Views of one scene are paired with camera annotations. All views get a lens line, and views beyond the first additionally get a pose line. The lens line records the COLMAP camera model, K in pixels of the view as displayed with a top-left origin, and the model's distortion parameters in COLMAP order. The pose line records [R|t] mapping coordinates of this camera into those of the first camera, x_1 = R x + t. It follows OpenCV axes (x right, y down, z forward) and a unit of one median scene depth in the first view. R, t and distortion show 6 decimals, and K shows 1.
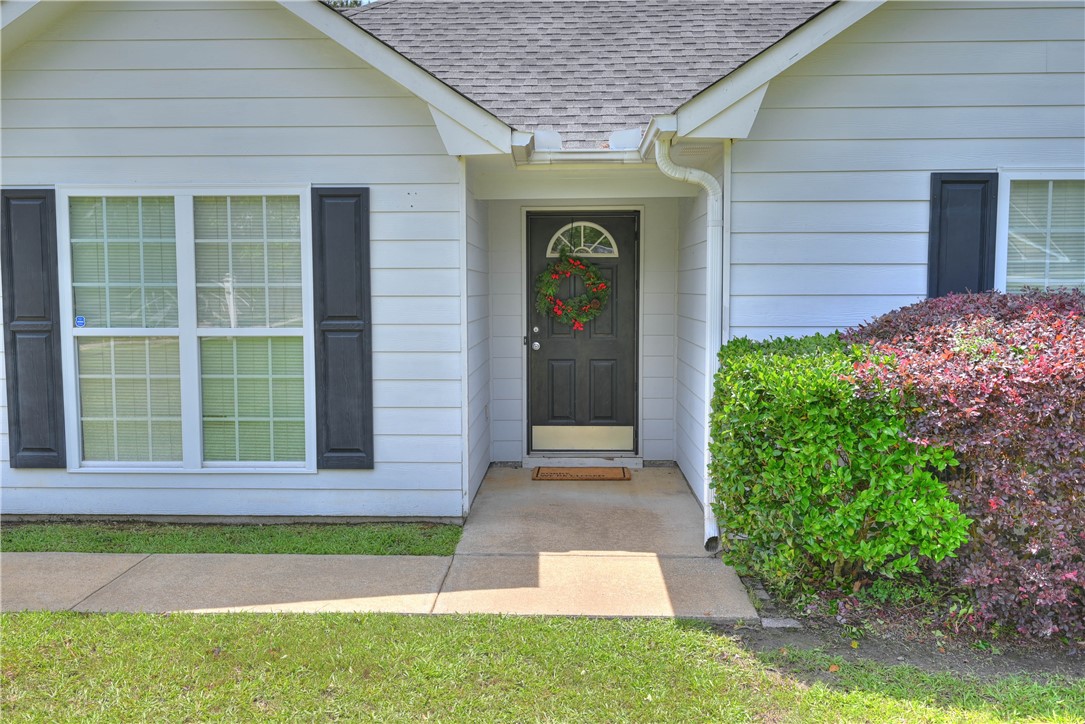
lens RADIAL K [[943.0, 0, 544.3], [0, 943.0, 362.2], [0, 0, 1]] dist [-0.009077, -0.001156]
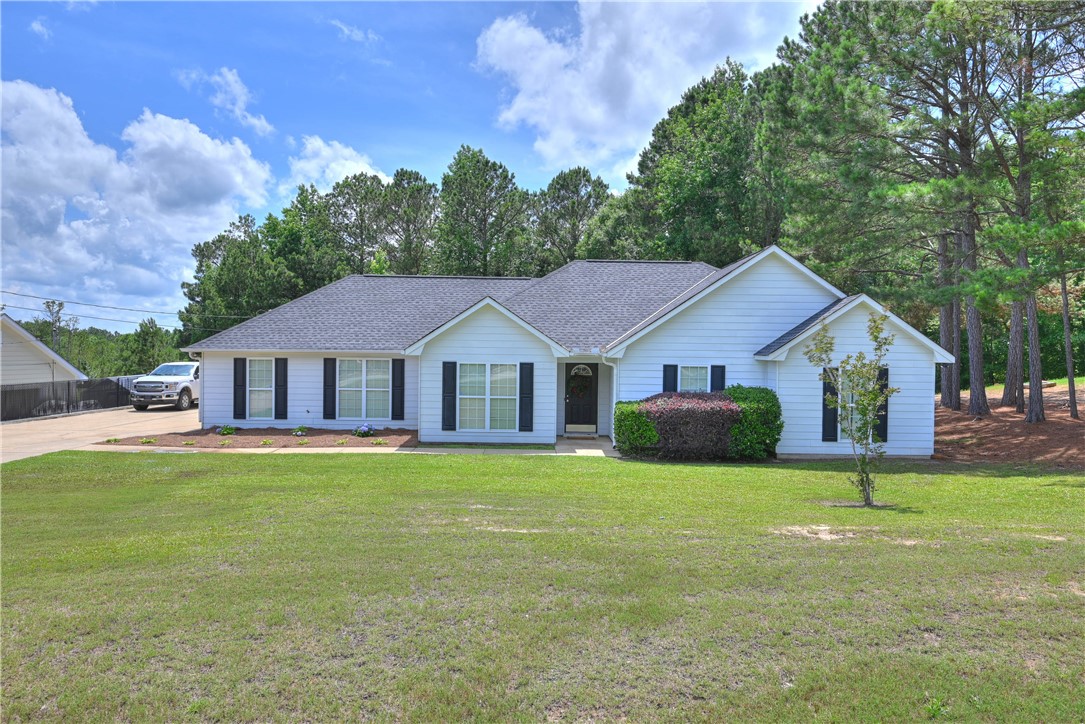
lens RADIAL K [[687.5, 0, 543.3], [0, 687.5, 363.1], [0, 0, 1]] dist [0.001060, 0.000017]
pose [[0.999594, 0.014224, 0.024691, -0.218190], [-0.012607, 0.997843, -0.064429, 0.010388], [-0.025554, 0.064092, 0.997617, -2.027732]]
